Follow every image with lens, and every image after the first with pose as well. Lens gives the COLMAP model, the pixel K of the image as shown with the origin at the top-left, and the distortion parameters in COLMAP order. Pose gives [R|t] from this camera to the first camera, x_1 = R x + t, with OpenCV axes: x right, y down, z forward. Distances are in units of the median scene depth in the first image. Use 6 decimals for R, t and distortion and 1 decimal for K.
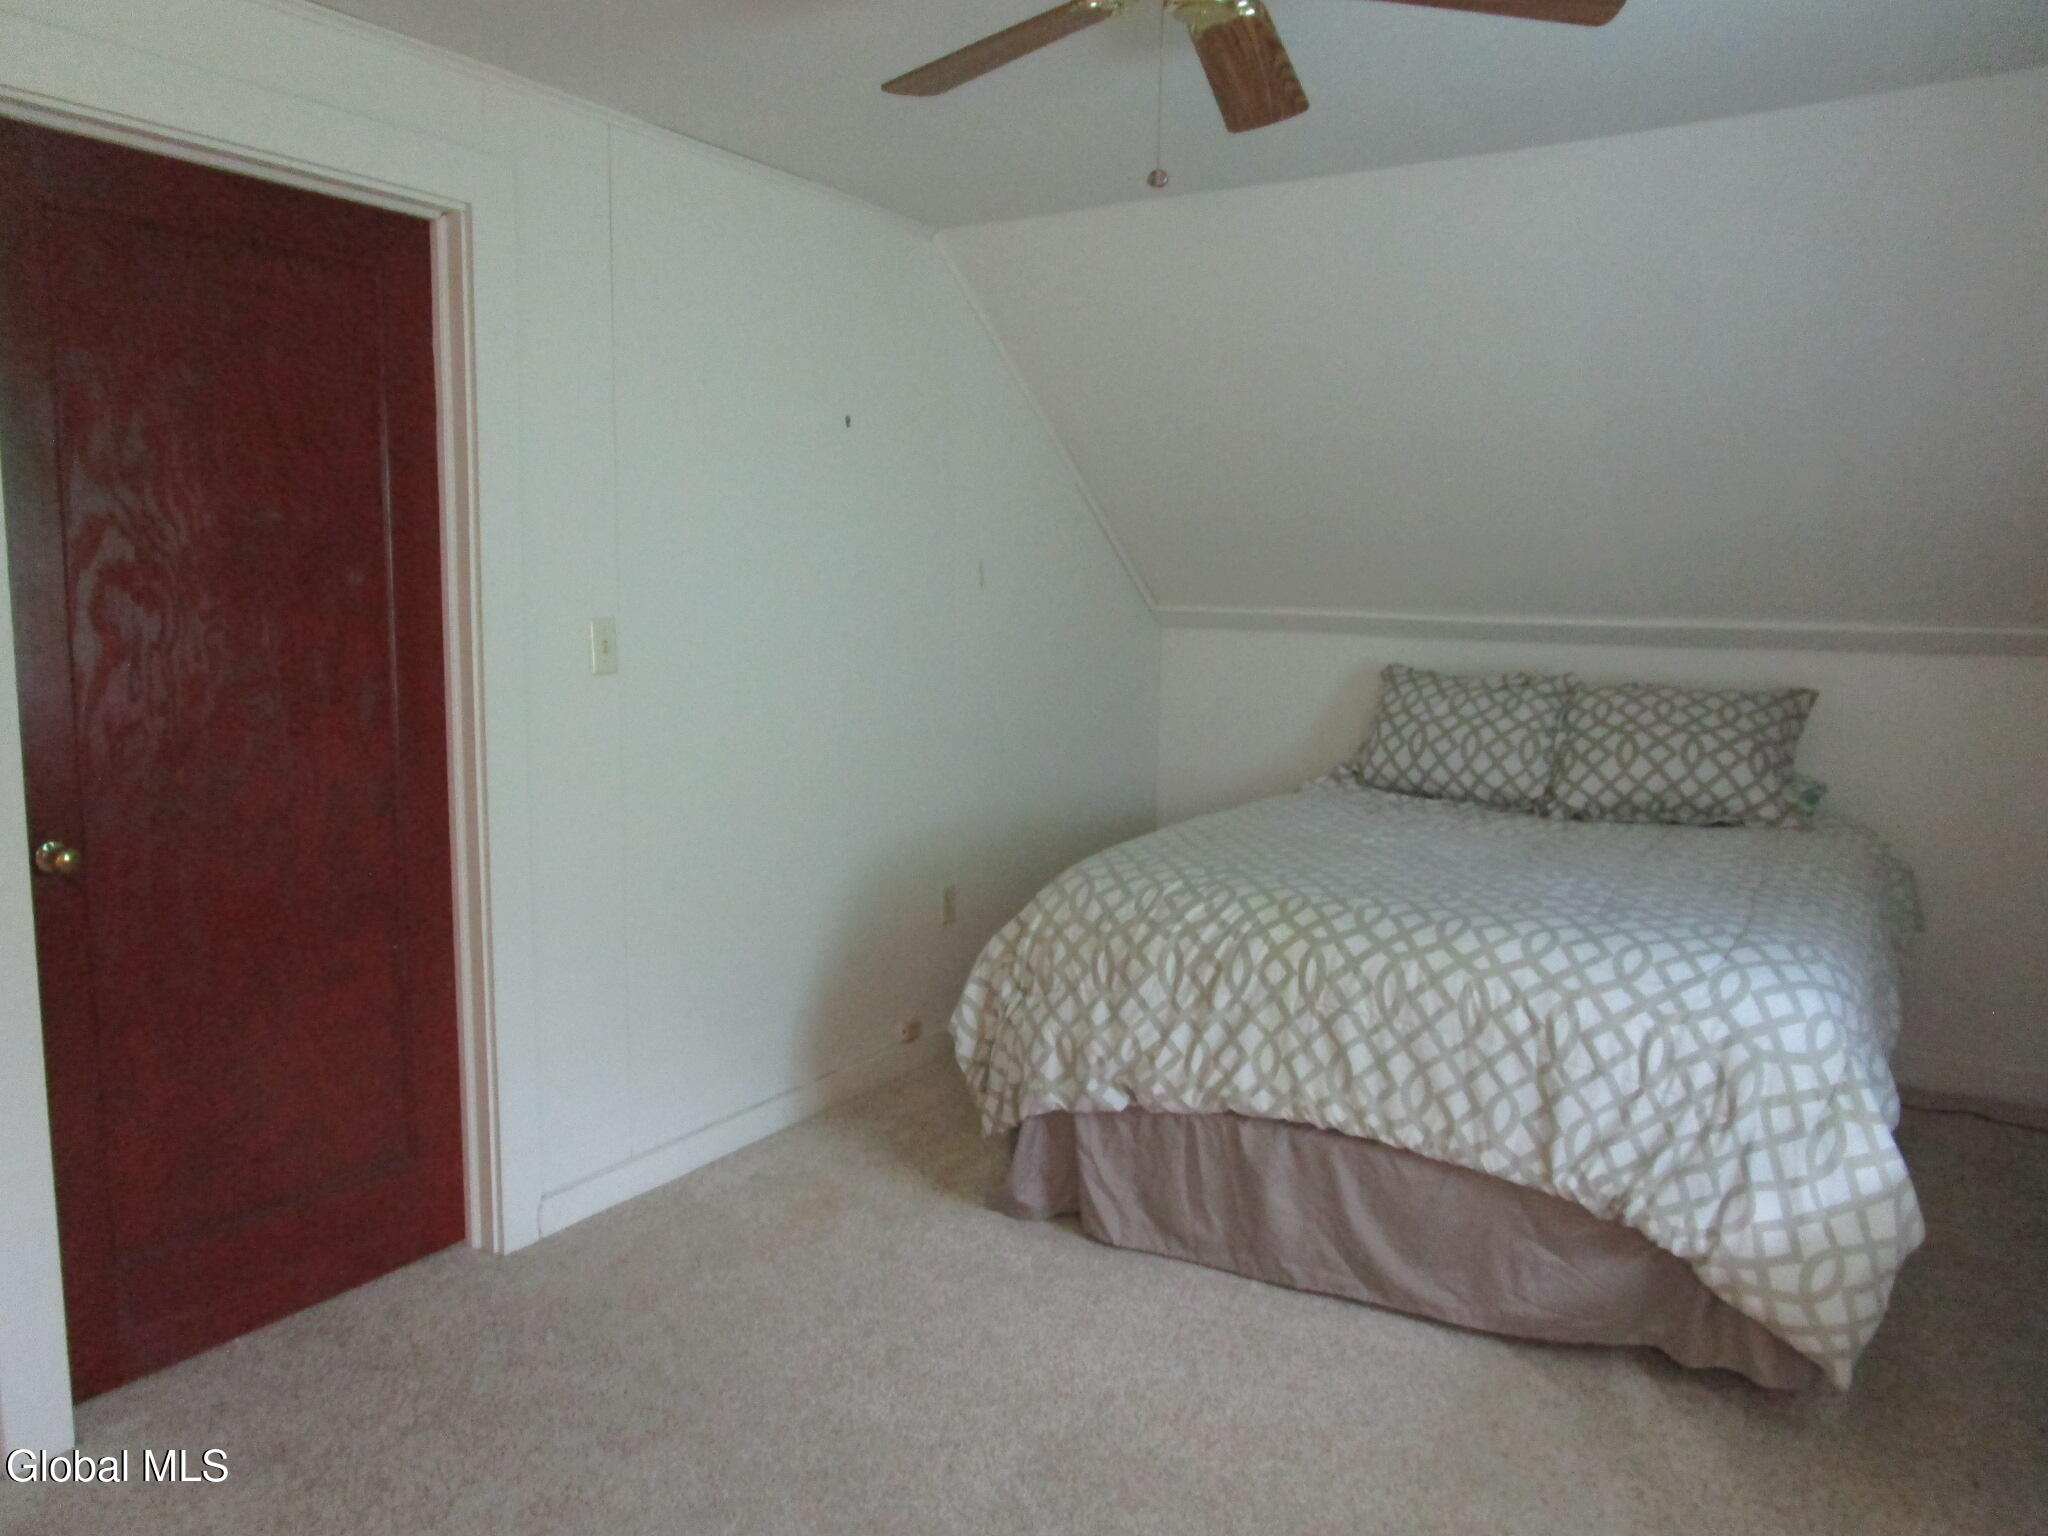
lens RADIAL K [[1470.2, 0, 1018.7], [0, 1470.2, 763.6], [0, 0, 1]] dist [-0.018944, 0.005644]
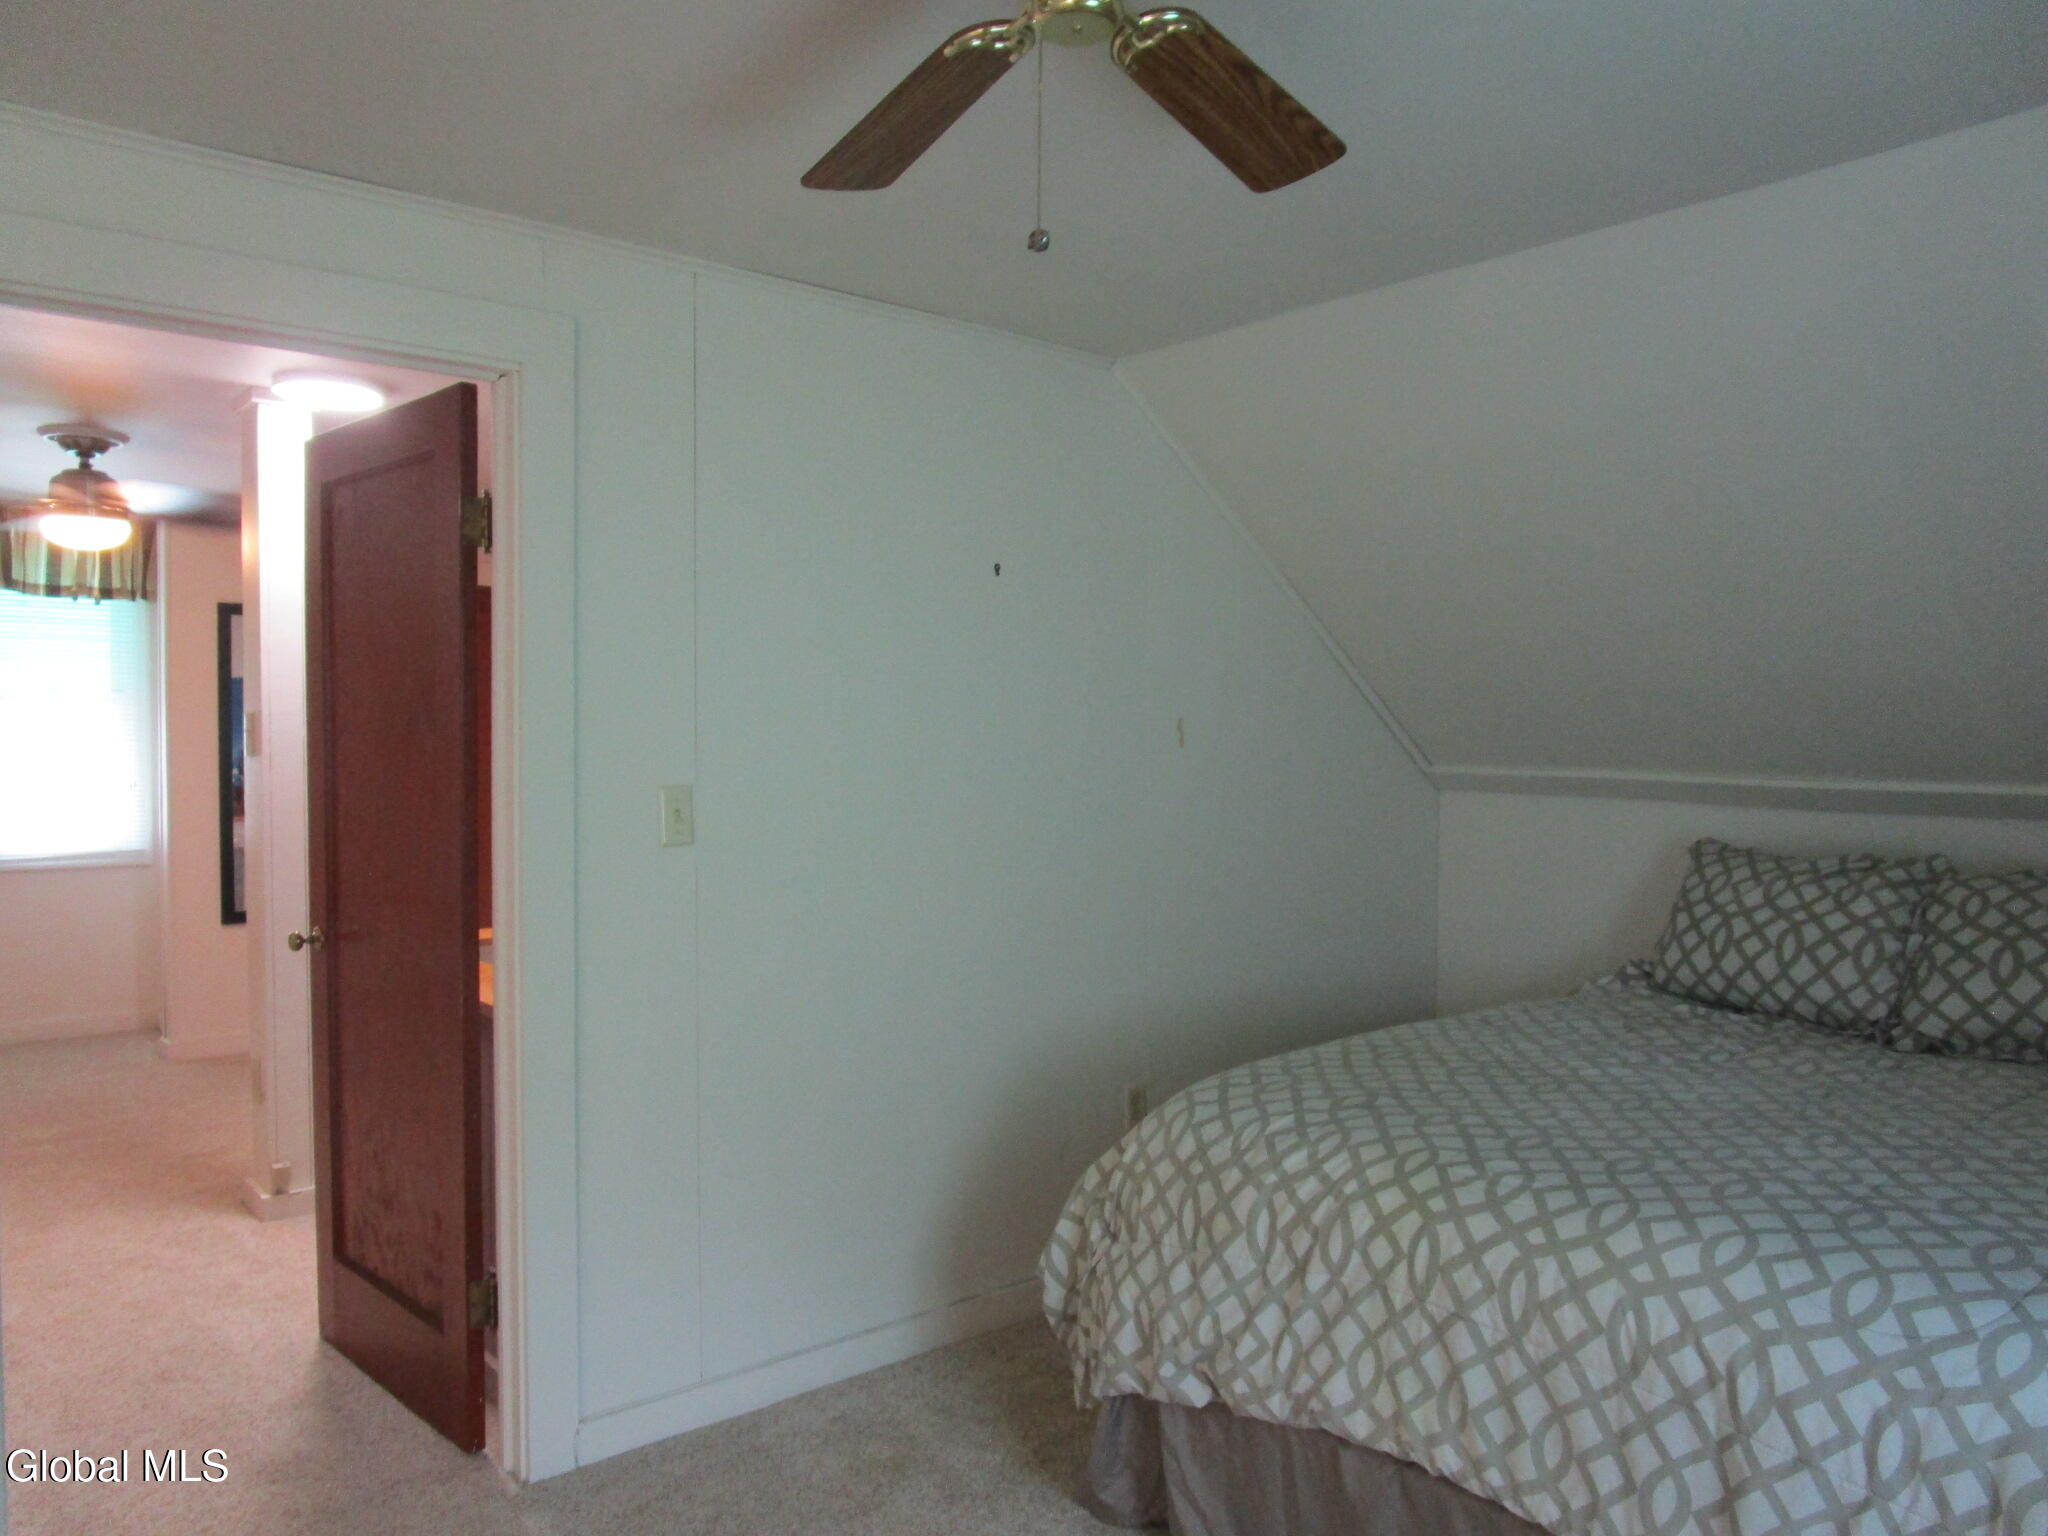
lens RADIAL K [[1470.2, 0, 1017.4], [0, 1470.2, 766.5], [0, 0, 1]] dist [-0.018944, 0.005644]
pose [[0.953308, -0.001597, -0.301994, 0.215418], [-0.029439, 0.994732, -0.098189, -0.027033], [0.300560, 0.102494, 0.948240, 0.186611]]
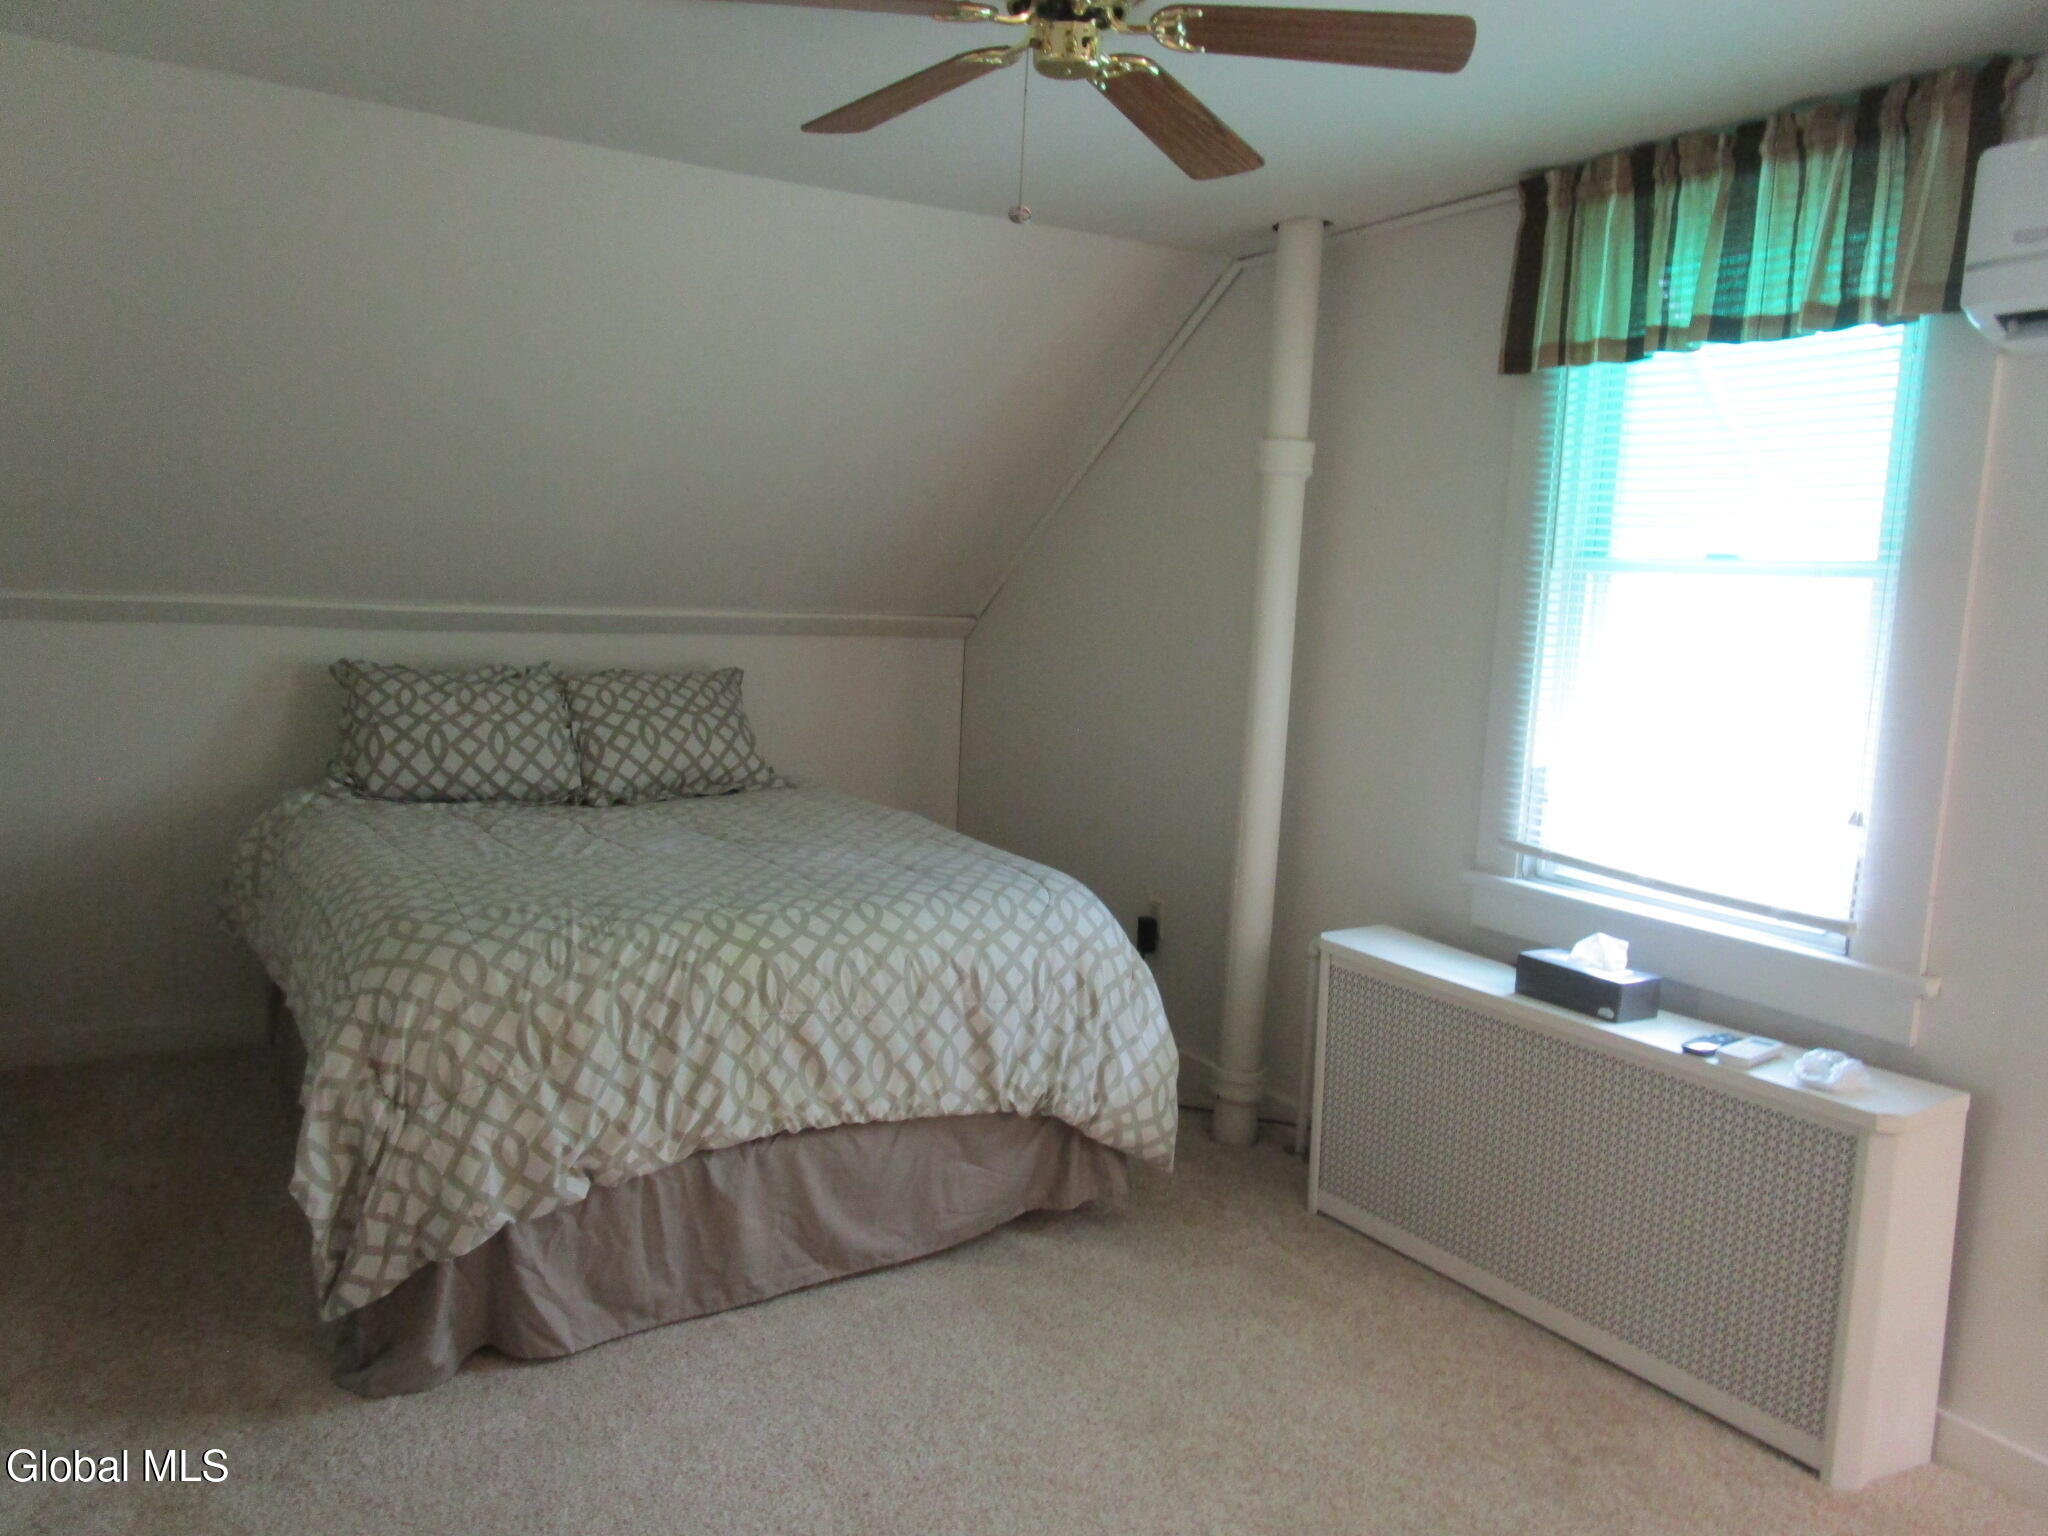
lens RADIAL K [[1470.2, 0, 1009.5], [0, 1470.2, 774.4], [0, 0, 1]] dist [-0.018944, 0.005644]
pose [[0.445318, -0.109605, 0.888639, -0.564726], [0.075929, 0.993527, 0.084492, -0.067012], [-0.892147, 0.029847, 0.450758, 0.379050]]
